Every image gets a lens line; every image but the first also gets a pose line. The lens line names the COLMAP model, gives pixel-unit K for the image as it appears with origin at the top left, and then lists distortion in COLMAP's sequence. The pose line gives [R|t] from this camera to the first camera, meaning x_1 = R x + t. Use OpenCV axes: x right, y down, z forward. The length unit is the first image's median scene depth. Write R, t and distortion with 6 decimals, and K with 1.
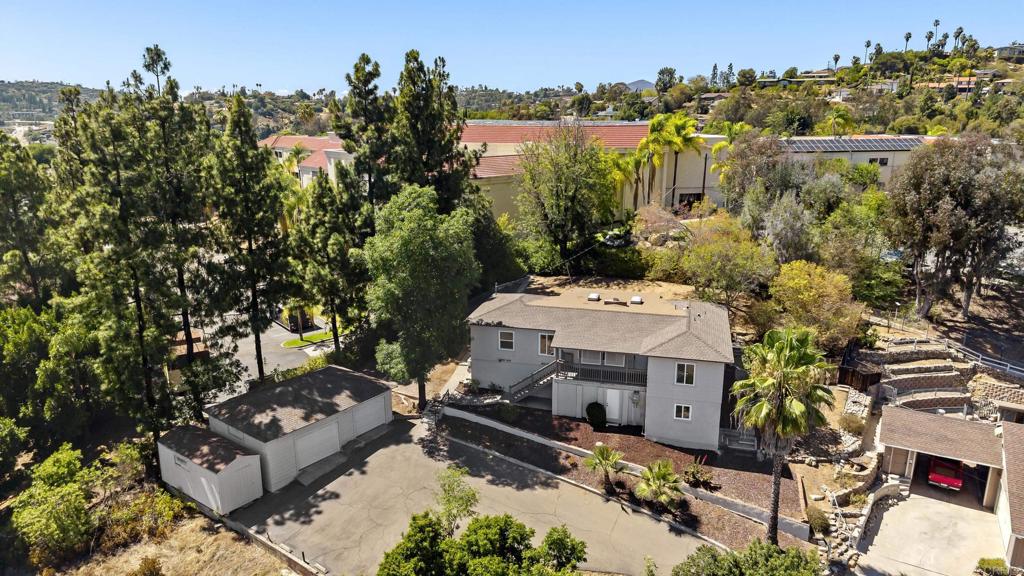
lens RADIAL K [[684.2, 0, 512.0], [0, 684.2, 288.0], [0, 0, 1]] dist [0.027166, -0.030240]
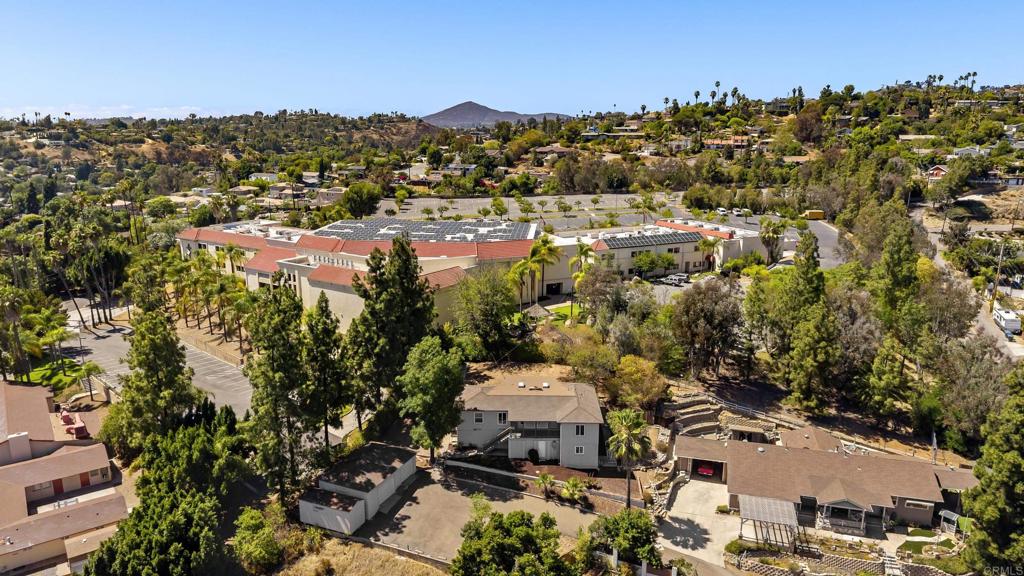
lens RADIAL K [[681.0, 0, 512.0], [0, 681.0, 288.0], [0, 0, 1]] dist [0.034020, -0.033353]
pose [[0.971418, -0.050633, 0.231914, -0.330639], [0.056657, 0.998206, -0.019385, -0.229233], [-0.230516, 0.031970, 0.972543, -0.769157]]
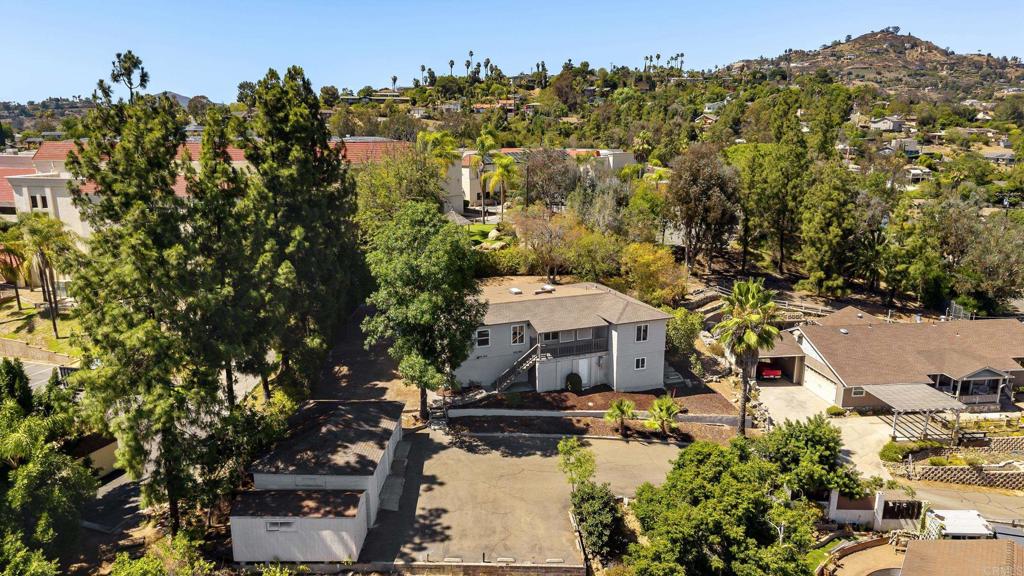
lens RADIAL K [[681.0, 0, 512.0], [0, 681.0, 288.0], [0, 0, 1]] dist [0.034020, -0.033353]
pose [[0.808767, -0.135304, 0.572354, -0.617403], [0.146422, 0.988857, 0.026864, -0.026394], [-0.569611, 0.062078, 0.819567, 0.079225]]
